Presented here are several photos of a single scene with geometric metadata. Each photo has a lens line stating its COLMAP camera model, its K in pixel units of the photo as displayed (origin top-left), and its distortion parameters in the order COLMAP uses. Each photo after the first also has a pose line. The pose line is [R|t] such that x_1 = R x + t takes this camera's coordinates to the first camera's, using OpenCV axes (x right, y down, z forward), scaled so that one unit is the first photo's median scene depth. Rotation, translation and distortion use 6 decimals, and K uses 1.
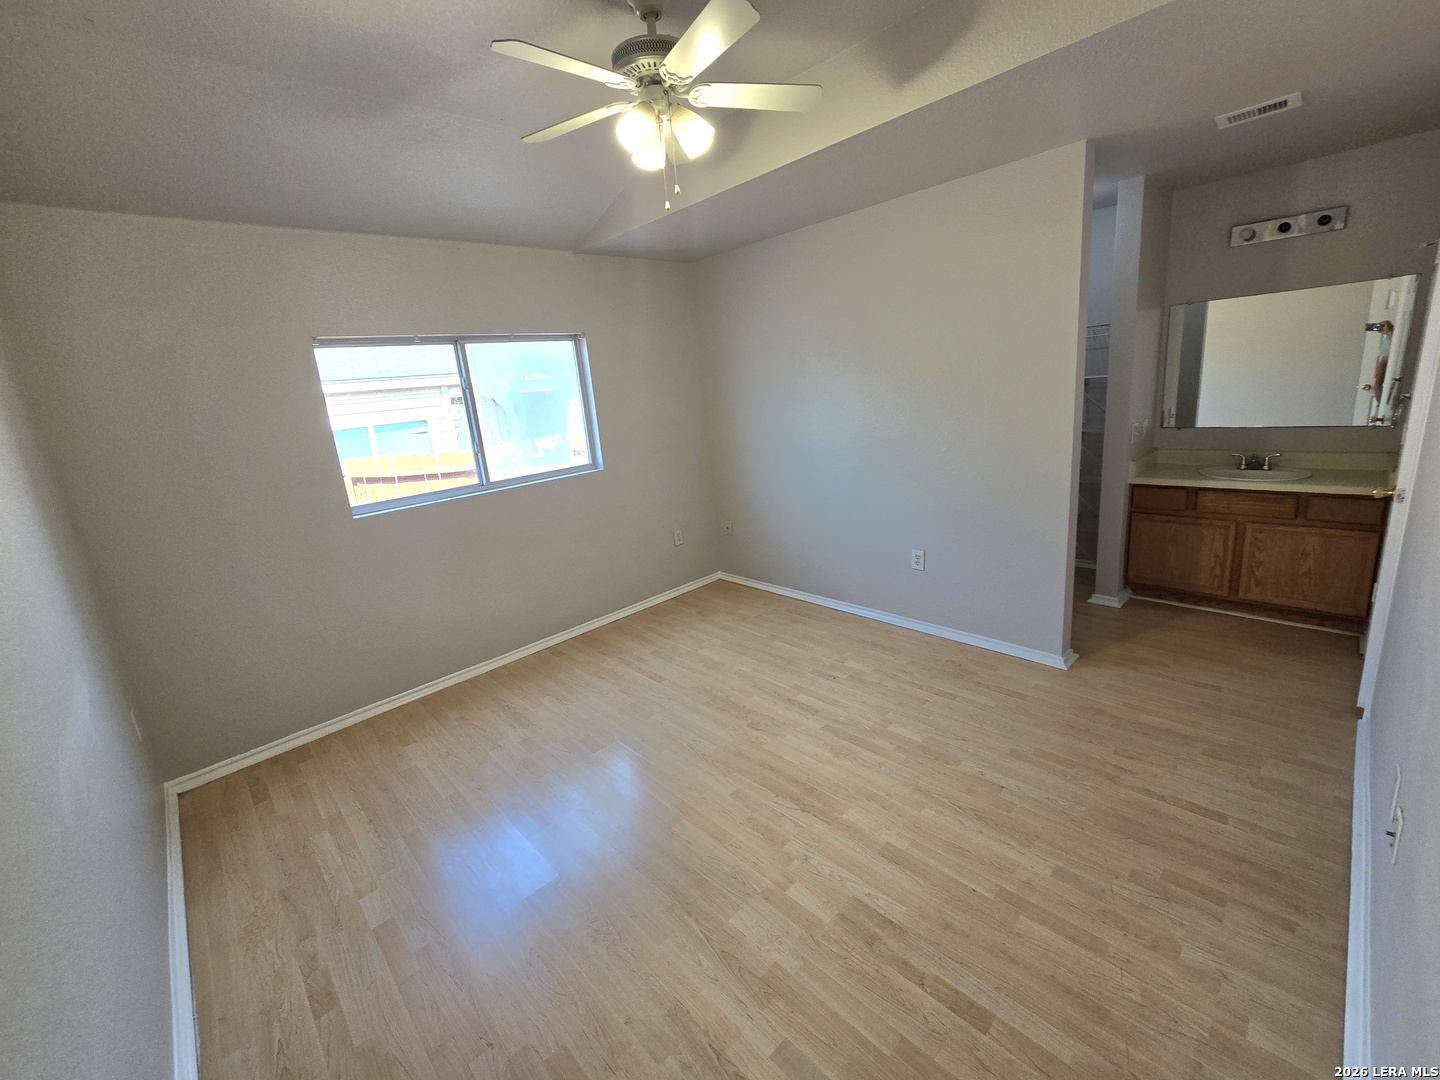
lens RADIAL K [[593.5, 0, 715.3], [0, 593.5, 520.4], [0, 0, 1]] dist [0.002060, -0.003695]
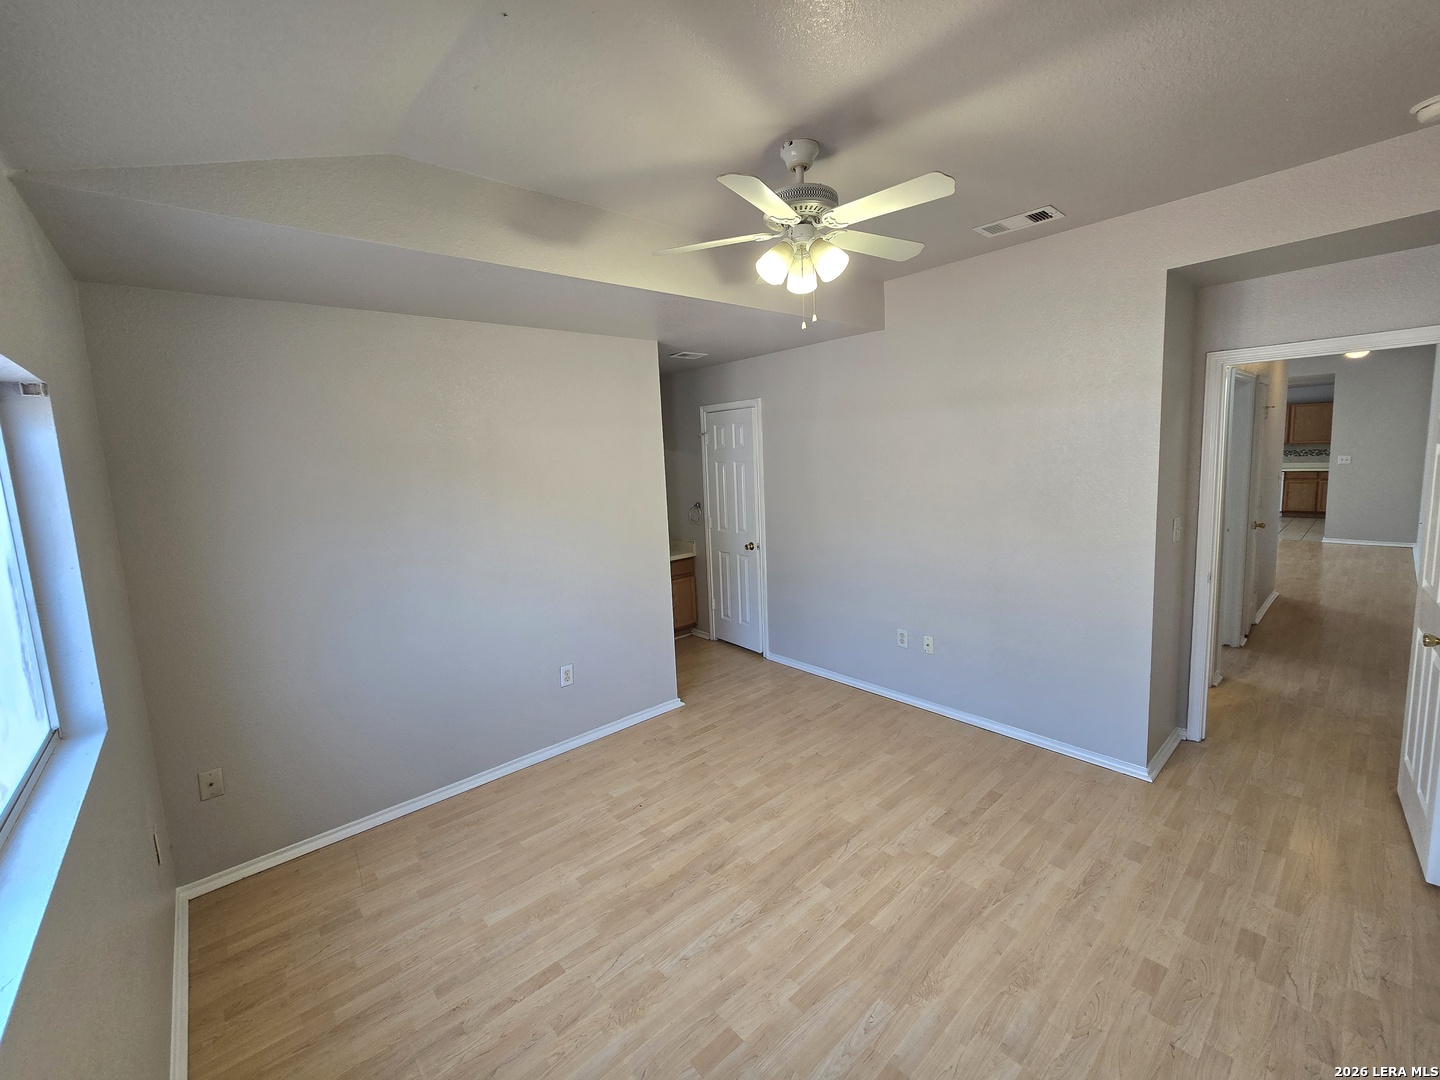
lens RADIAL K [[592.8, 0, 718.5], [0, 592.8, 521.2], [0, 0, 1]] dist [0.002112, -0.003320]
pose [[0.040177, -0.030569, 0.998725, -1.017511], [0.270620, 0.962507, 0.018574, -0.213078], [-0.961848, 0.269528, 0.046943, 1.025463]]
